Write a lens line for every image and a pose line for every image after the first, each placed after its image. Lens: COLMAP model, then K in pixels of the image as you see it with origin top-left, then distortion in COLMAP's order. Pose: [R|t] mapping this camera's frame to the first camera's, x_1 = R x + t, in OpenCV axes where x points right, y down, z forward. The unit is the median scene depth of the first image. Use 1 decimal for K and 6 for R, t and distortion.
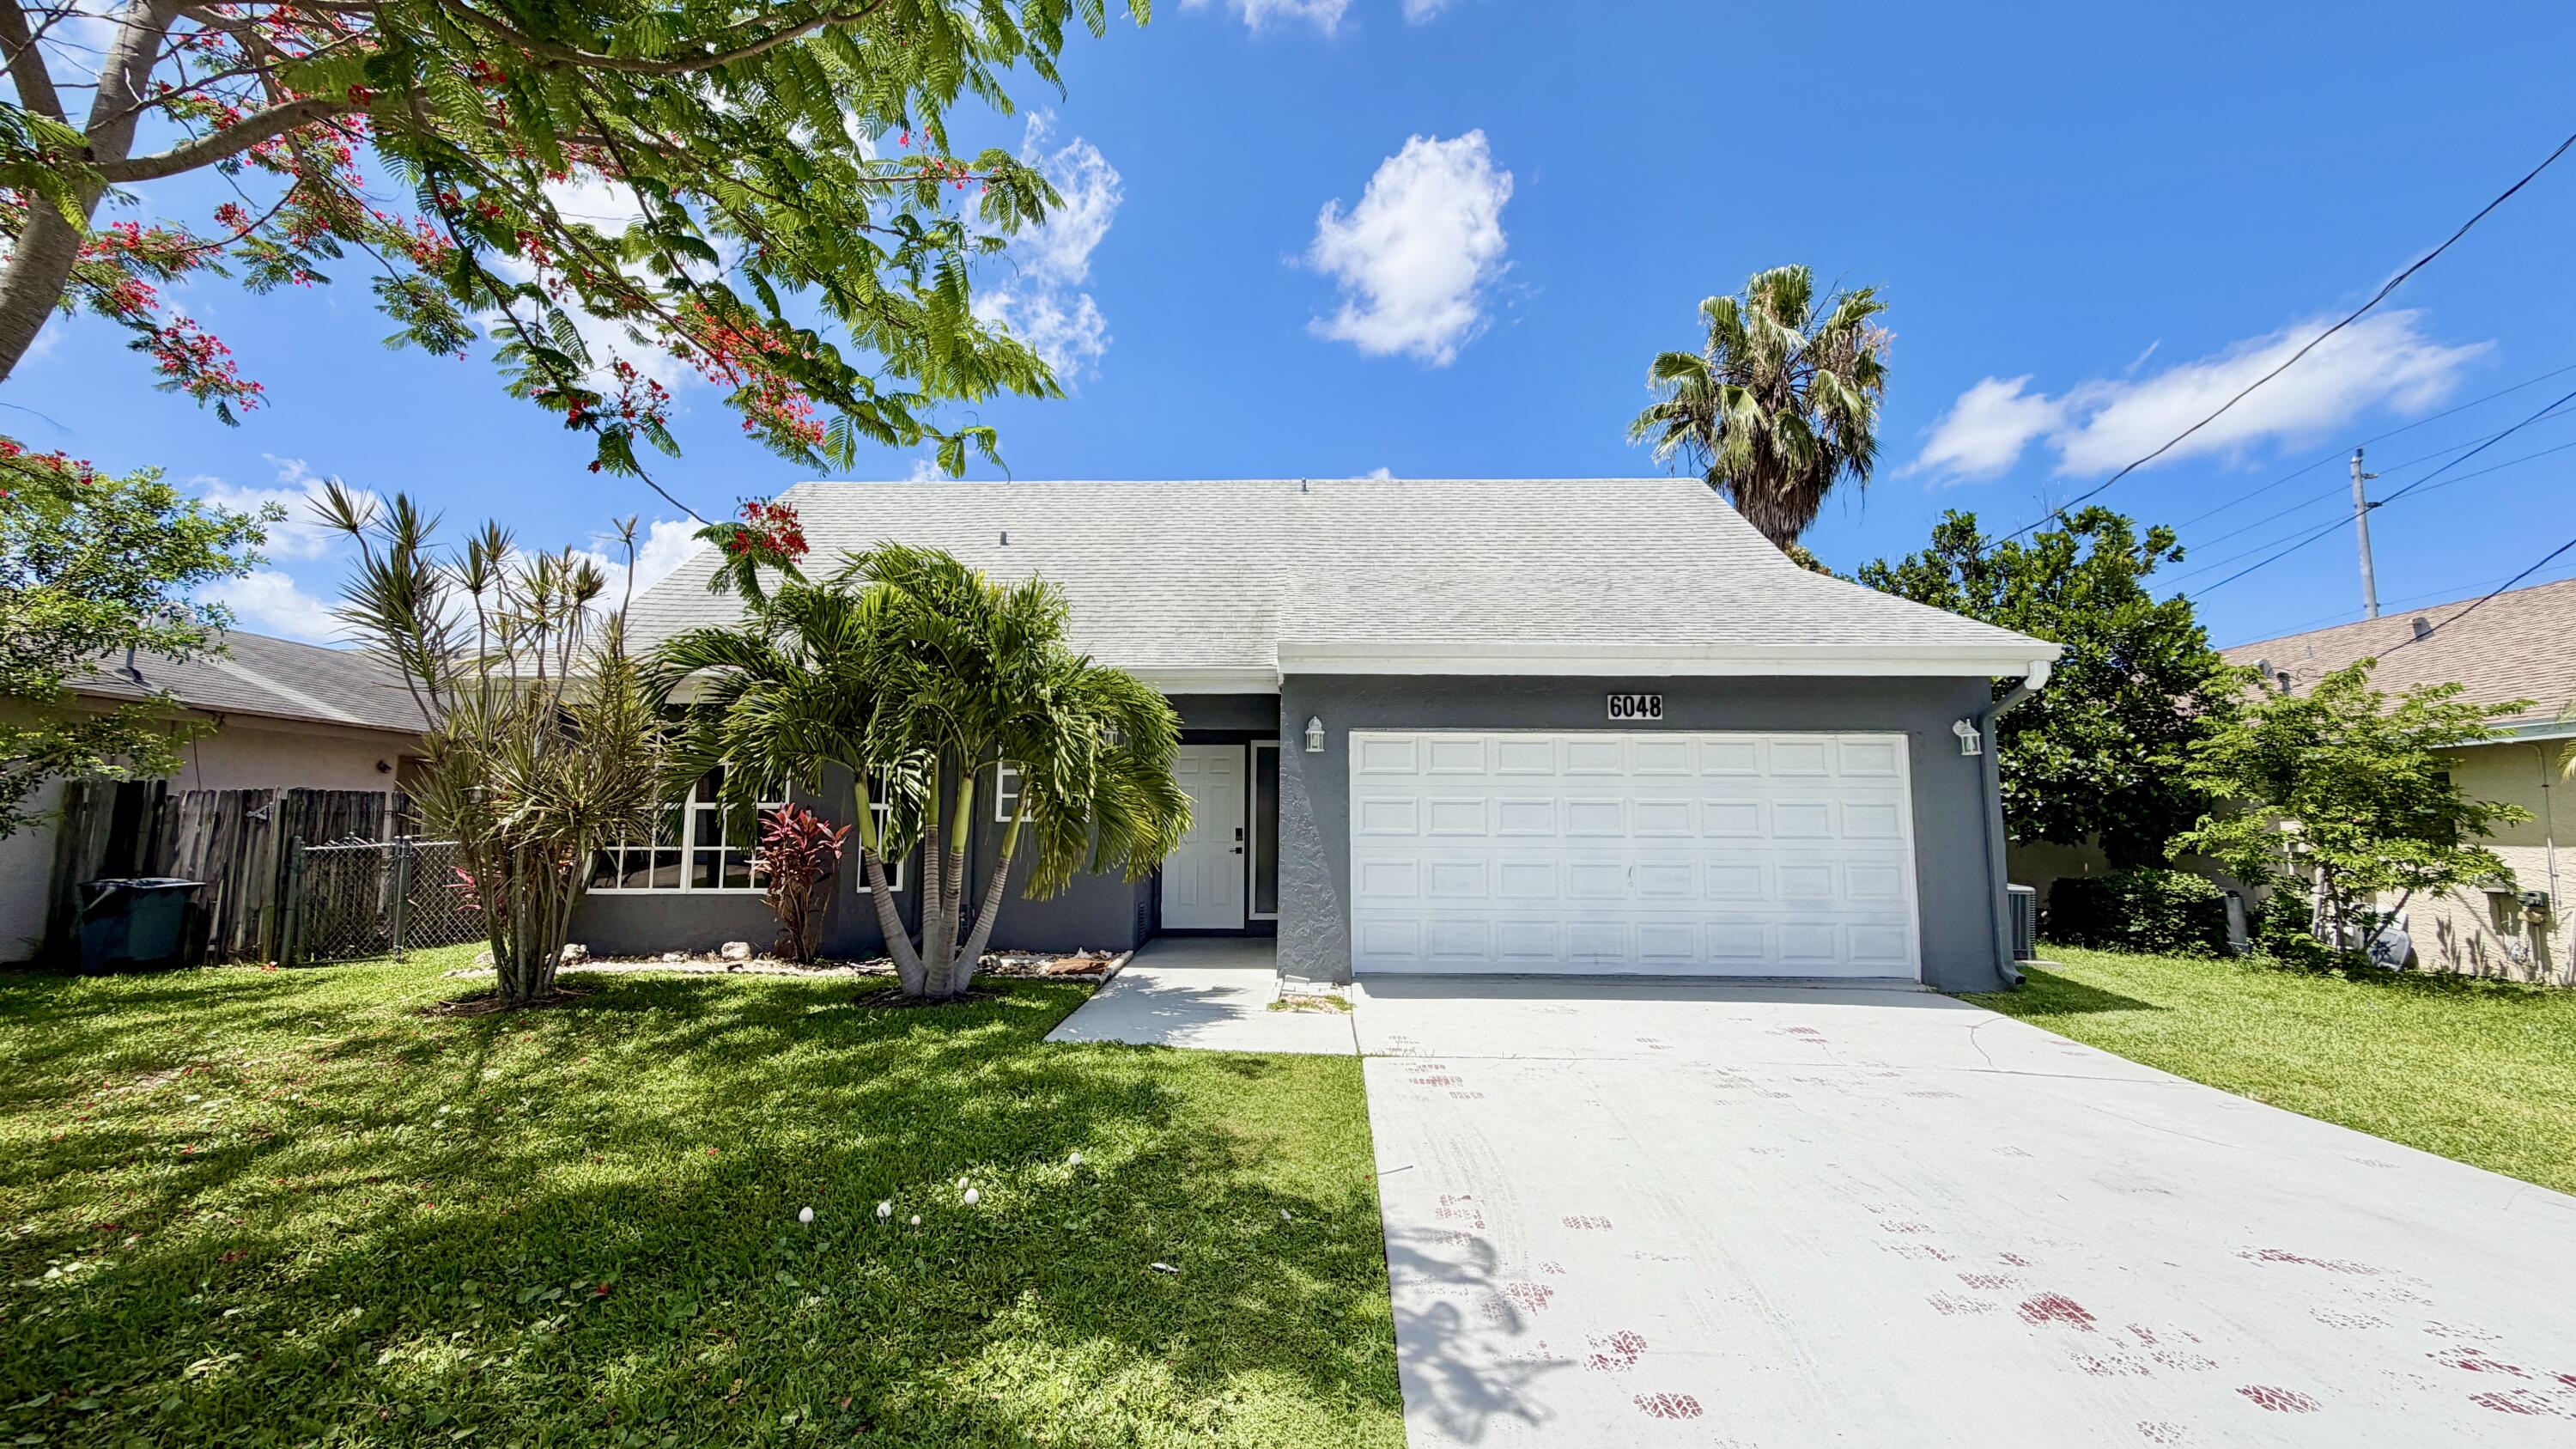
lens RADIAL K [[1035.8, 0, 1282.9], [0, 1035.8, 727.9], [0, 0, 1]] dist [-0.000175, 0.000264]
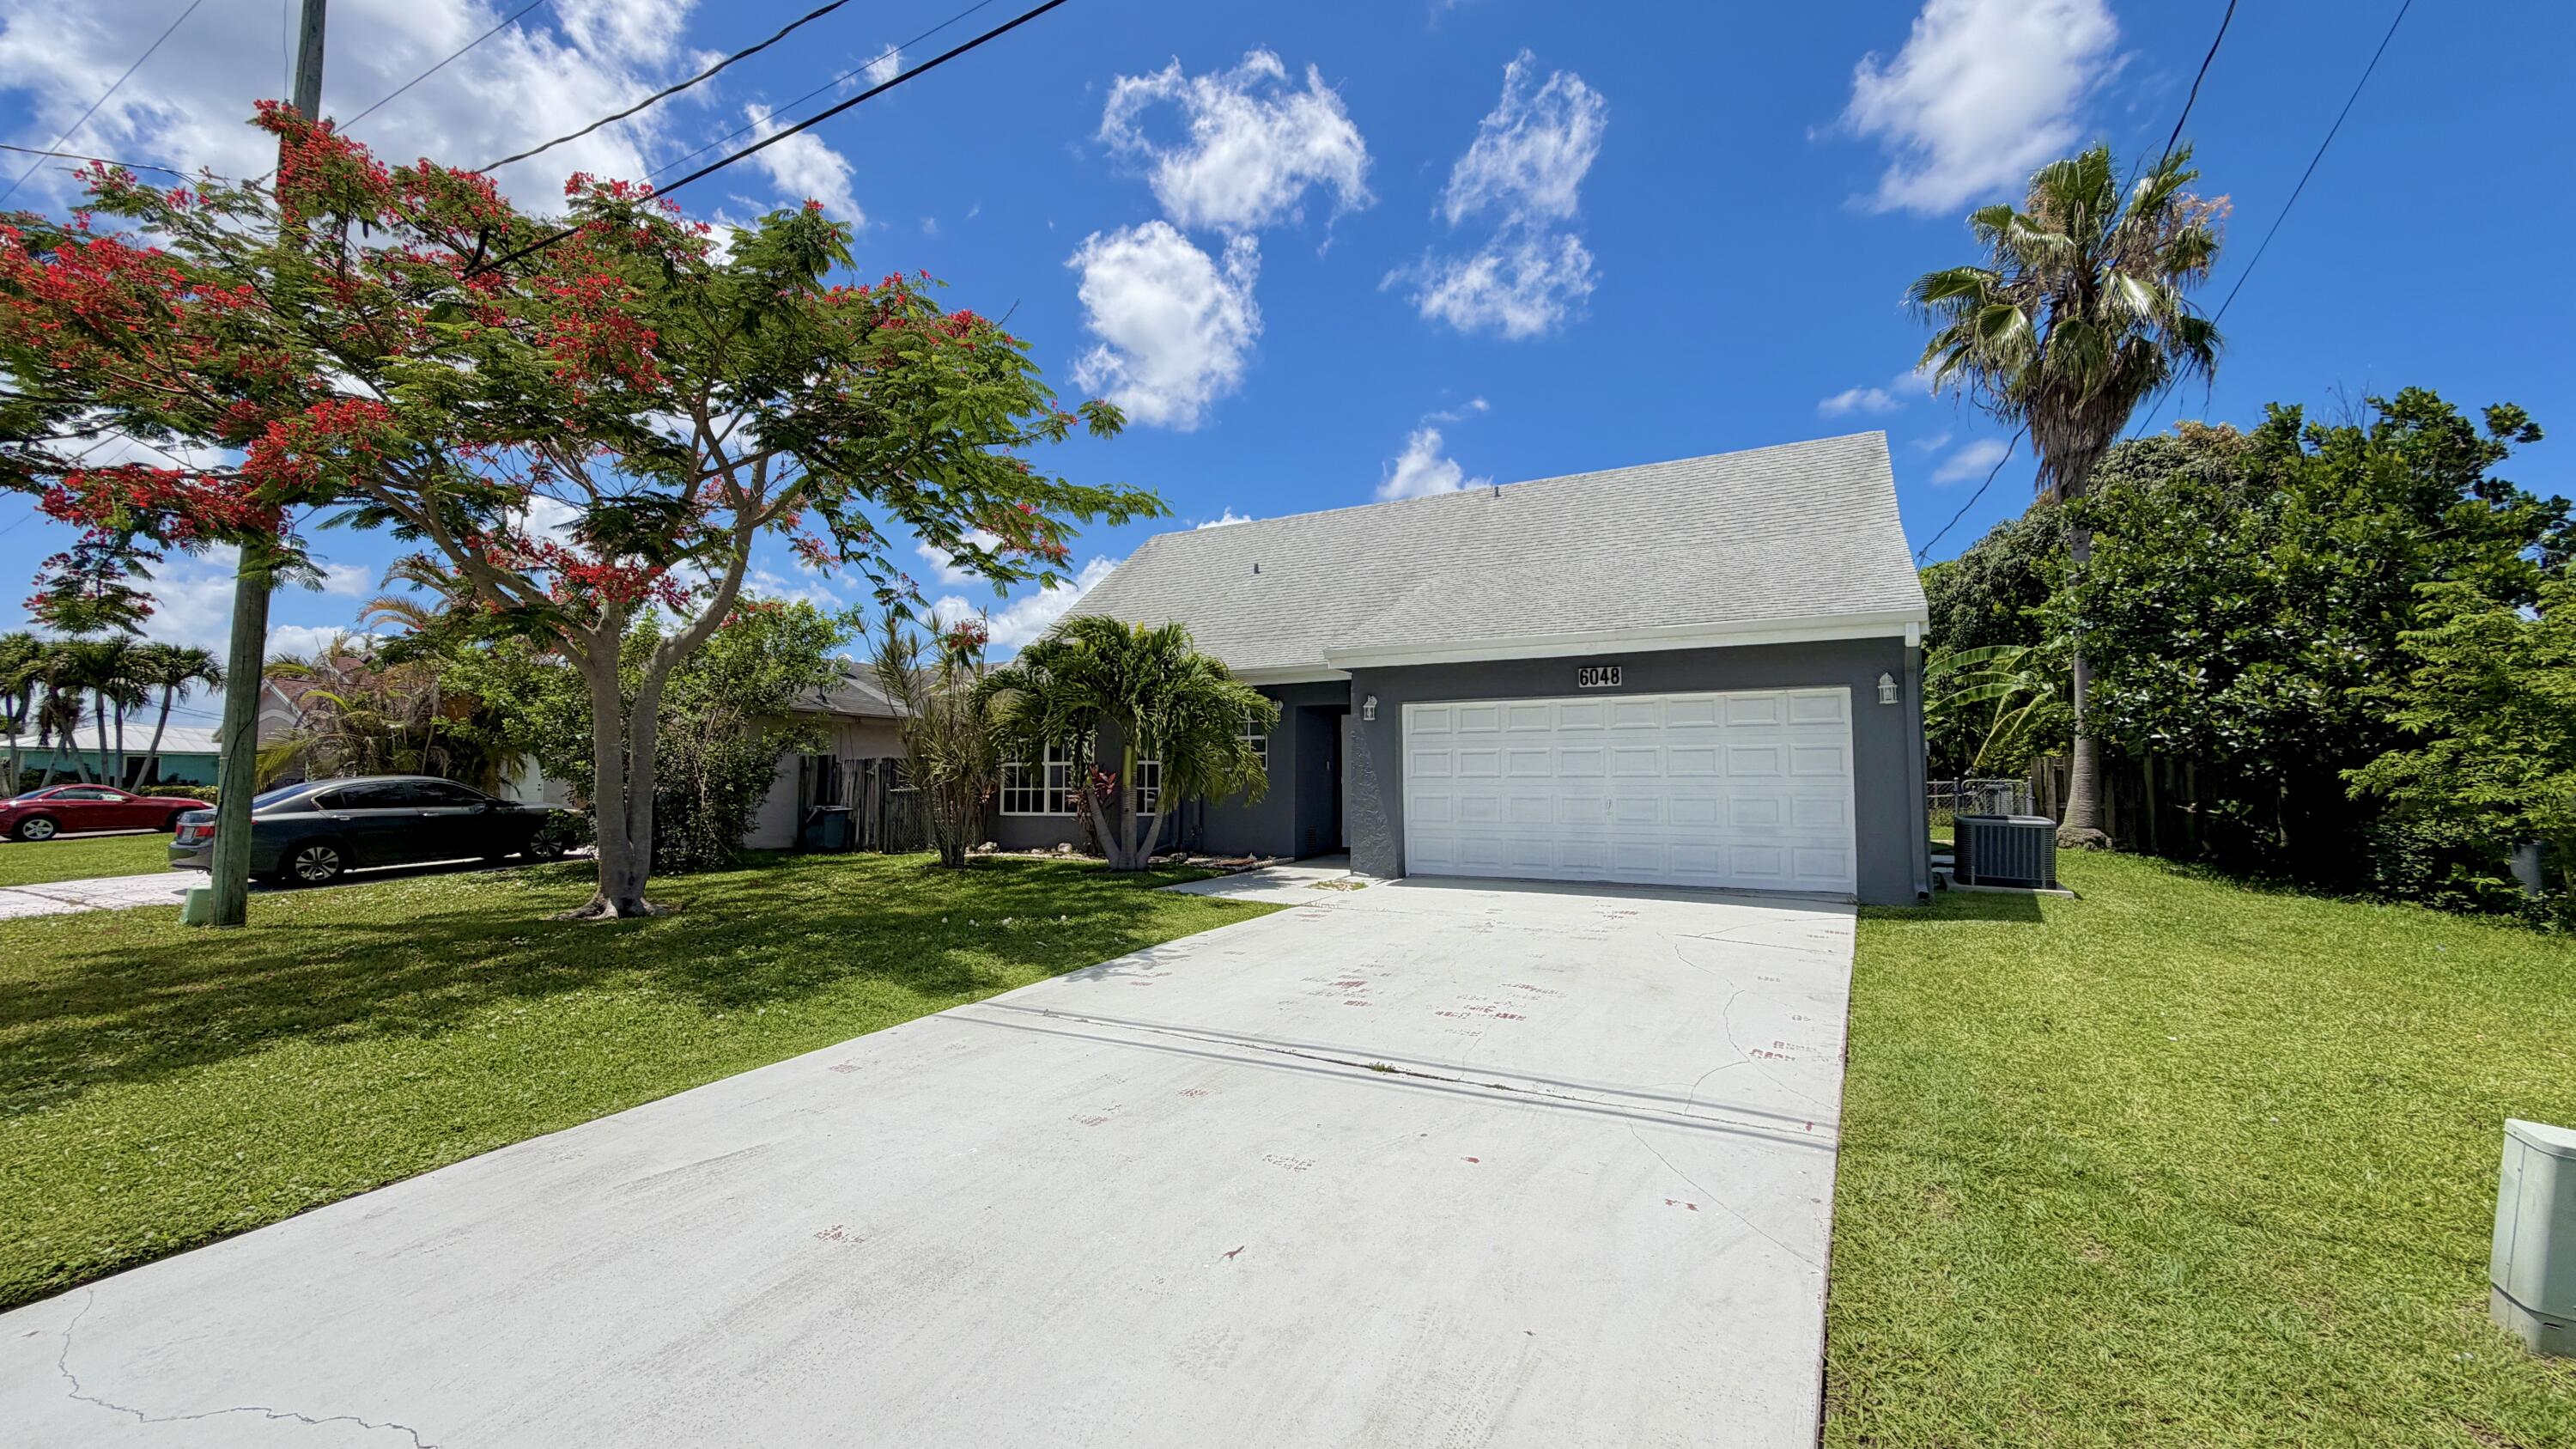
lens RADIAL K [[1035.8, 0, 1282.9], [0, 1035.8, 727.9], [0, 0, 1]] dist [-0.000175, 0.000264]
pose [[0.888056, -0.030507, -0.458723, 0.566337], [0.048926, 0.998401, 0.028320, -0.012249], [0.457125, -0.047594, 0.888128, -0.330215]]
